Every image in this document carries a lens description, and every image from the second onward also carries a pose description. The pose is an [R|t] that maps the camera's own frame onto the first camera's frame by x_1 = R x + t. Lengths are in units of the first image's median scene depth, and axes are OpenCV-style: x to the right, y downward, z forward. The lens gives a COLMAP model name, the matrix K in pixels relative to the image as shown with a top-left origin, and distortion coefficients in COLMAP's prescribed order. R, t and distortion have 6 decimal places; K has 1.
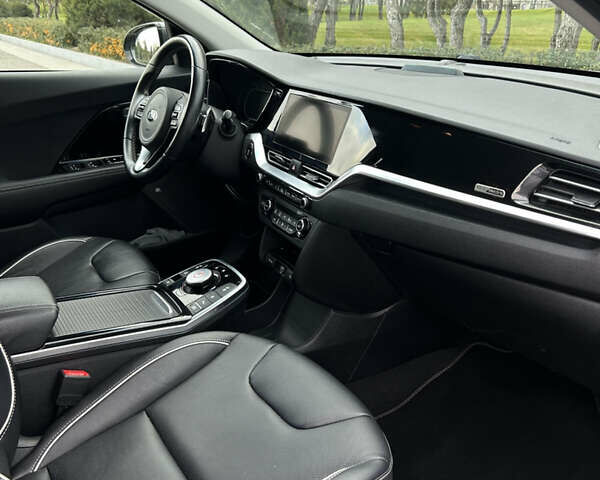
lens RADIAL K [[600.4, 0, 298.8], [0, 600.4, 242.7], [0, 0, 1]] dist [0.049736, 0.000000]
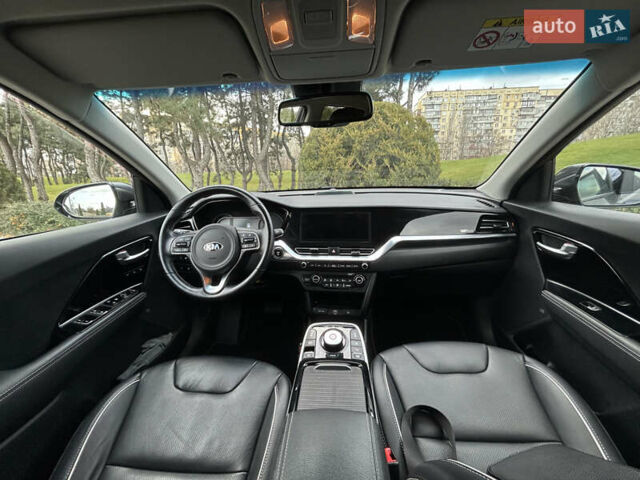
lens RADIAL K [[262.0, 0, 316.6], [0, 262.0, 239.1], [0, 0, 1]] dist [0.007226, -0.001013]
pose [[0.602294, -0.226100, 0.765585, -0.078496], [0.320301, 0.946912, 0.027667, -0.025227], [-0.731197, 0.228554, 0.642739, 0.070036]]
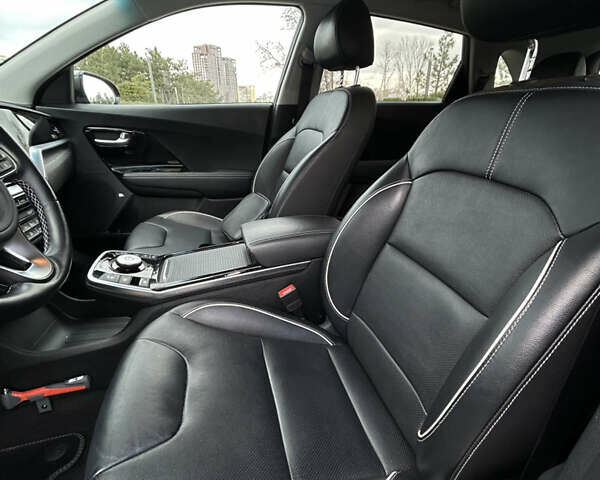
lens RADIAL K [[326.6, 0, 304.7], [0, 326.6, 236.0], [0, 0, 1]] dist [0.000500, 0.001929]
pose [[-0.955412, -0.114939, 0.271985, -0.084372], [0.100206, 0.740251, 0.664822, -0.047564], [-0.277751, 0.662433, -0.695727, 0.166466]]
